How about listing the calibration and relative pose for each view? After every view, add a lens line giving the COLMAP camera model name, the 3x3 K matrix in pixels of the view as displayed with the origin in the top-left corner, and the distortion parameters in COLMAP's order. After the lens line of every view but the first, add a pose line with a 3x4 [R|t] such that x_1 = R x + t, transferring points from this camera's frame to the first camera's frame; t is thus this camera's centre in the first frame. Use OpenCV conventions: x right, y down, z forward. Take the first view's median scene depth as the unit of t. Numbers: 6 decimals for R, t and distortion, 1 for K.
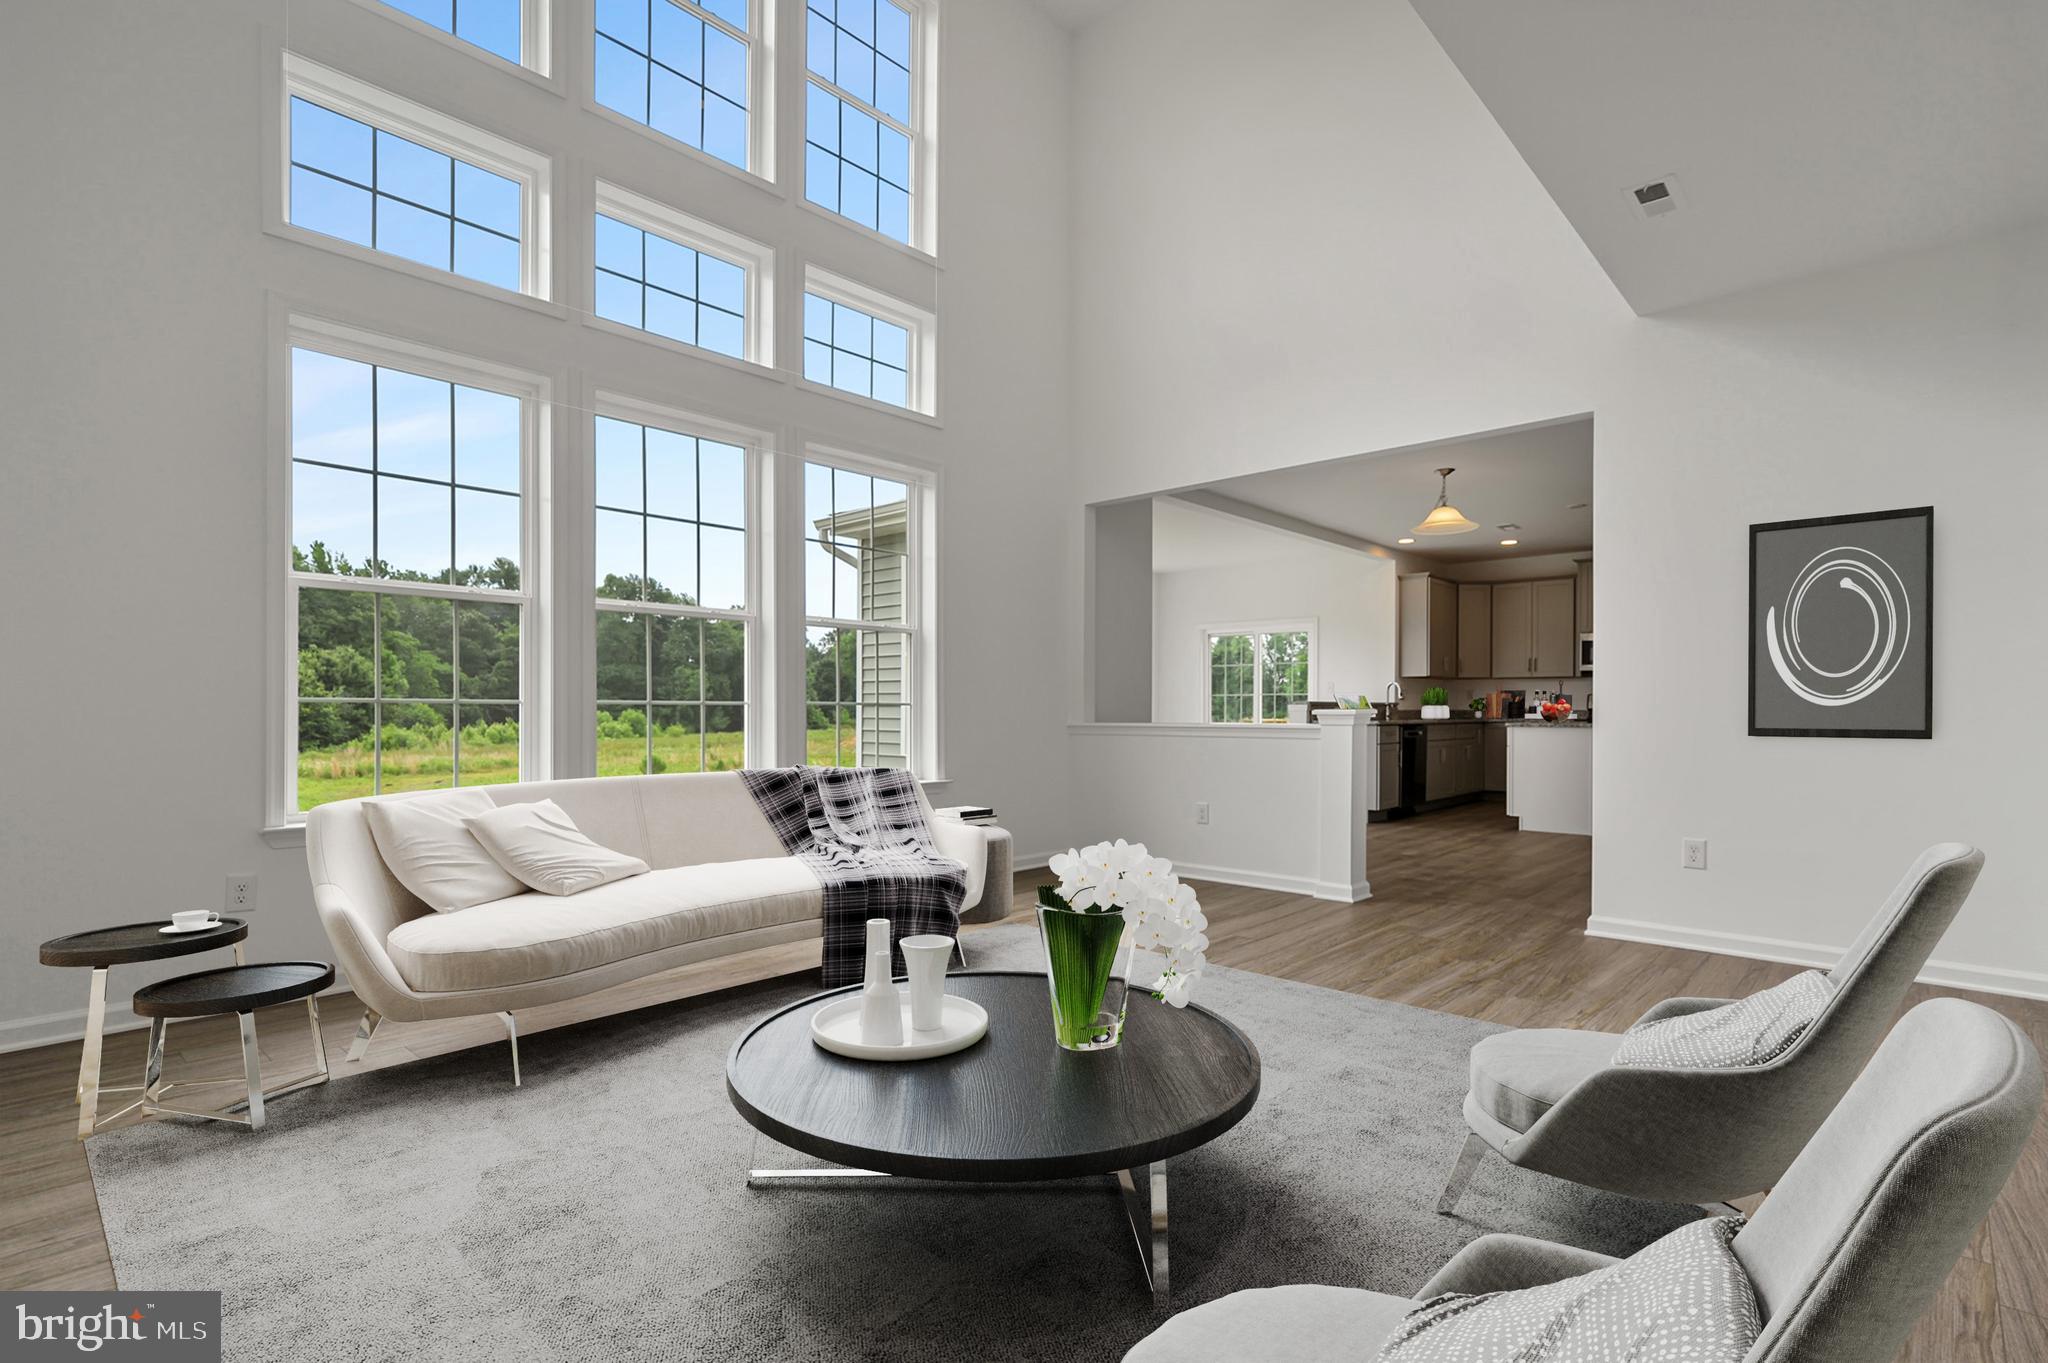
lens RADIAL K [[968.5, 0, 1036.0], [0, 968.5, 699.5], [0, 0, 1]] dist [-0.007971, 0.002404]
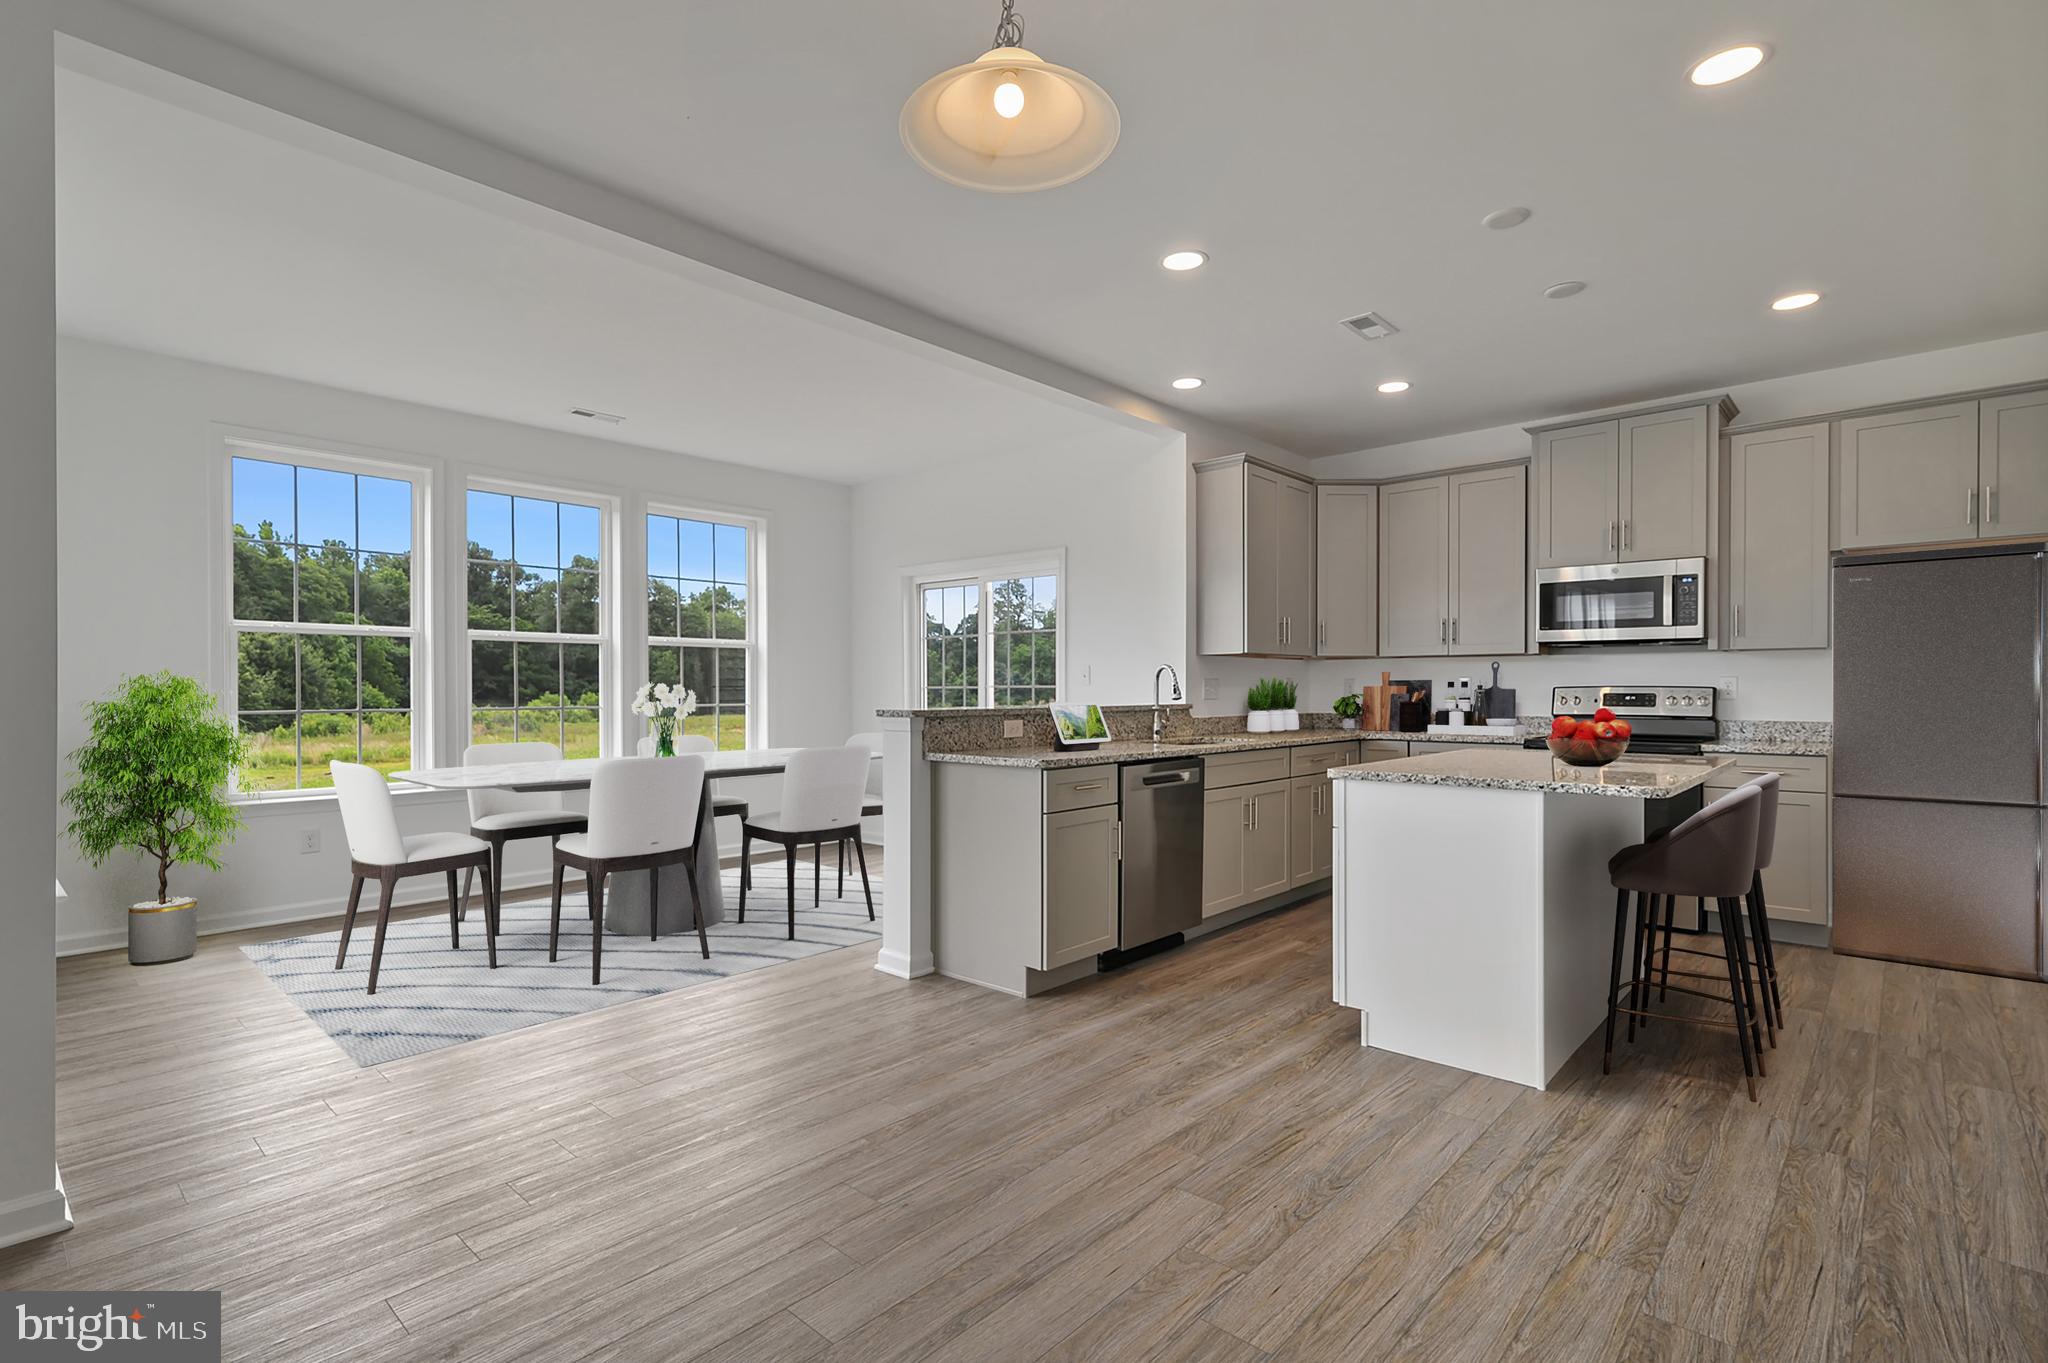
lens RADIAL K [[968.5, 0, 1019.7], [0, 968.5, 680.5], [0, 0, 1]] dist [-0.007971, 0.002404]
pose [[0.999942, -0.006880, -0.008307, 0.300293], [0.006898, 0.999974, 0.002128, -0.012258], [0.008292, -0.002185, 0.999963, 0.497547]]
